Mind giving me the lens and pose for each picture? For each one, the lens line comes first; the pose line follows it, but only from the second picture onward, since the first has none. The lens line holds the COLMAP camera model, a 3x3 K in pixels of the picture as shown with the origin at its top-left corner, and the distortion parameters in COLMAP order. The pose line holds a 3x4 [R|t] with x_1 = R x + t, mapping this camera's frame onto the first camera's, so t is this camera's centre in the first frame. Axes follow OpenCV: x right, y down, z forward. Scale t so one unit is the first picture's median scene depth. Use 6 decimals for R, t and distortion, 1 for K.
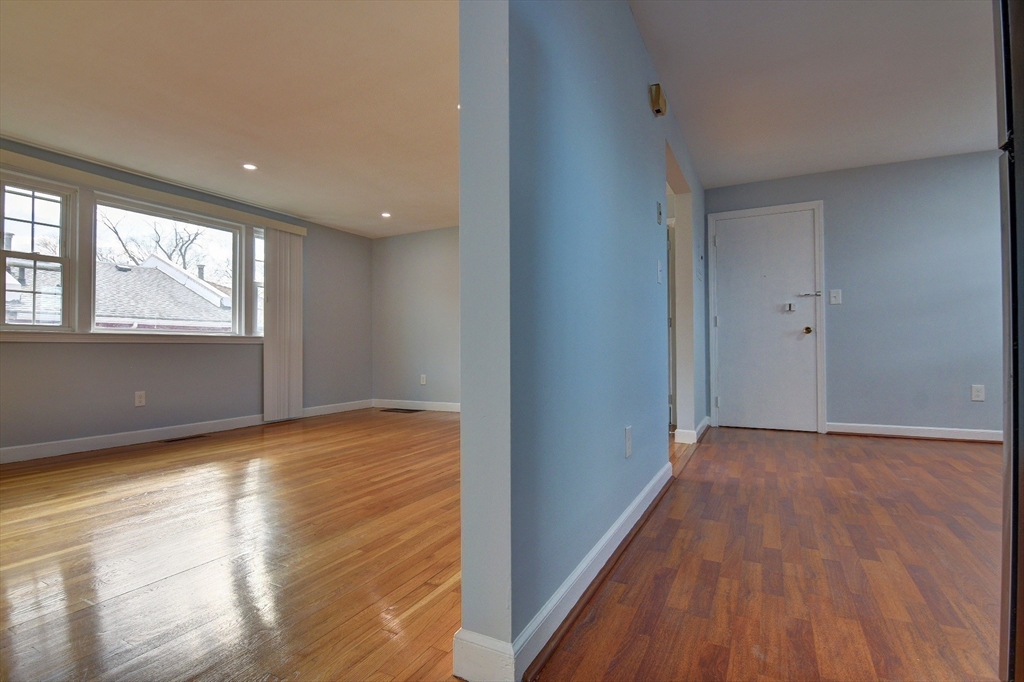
lens RADIAL K [[497.2, 0, 507.6], [0, 497.2, 343.4], [0, 0, 1]] dist [-0.012124, -0.008764]
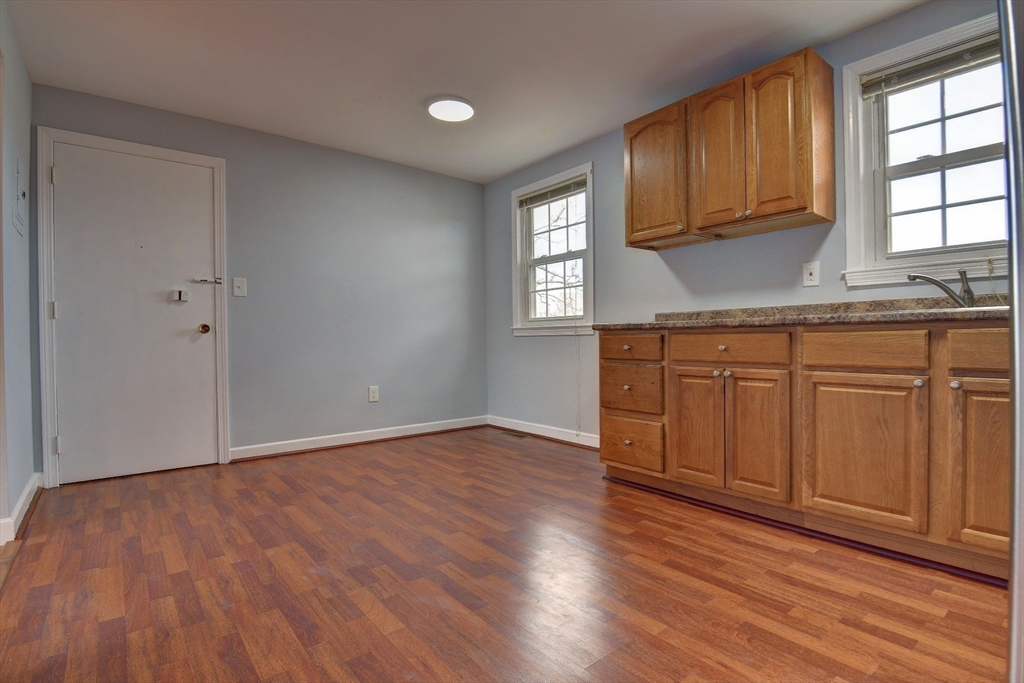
lens RADIAL K [[497.2, 0, 507.6], [0, 497.2, 343.9], [0, 0, 1]] dist [-0.012124, -0.008764]
pose [[0.400489, -0.006227, 0.916281, 0.037473], [-0.000625, 0.999975, 0.007069, -0.003172], [-0.916301, -0.003403, 0.400475, 0.097747]]
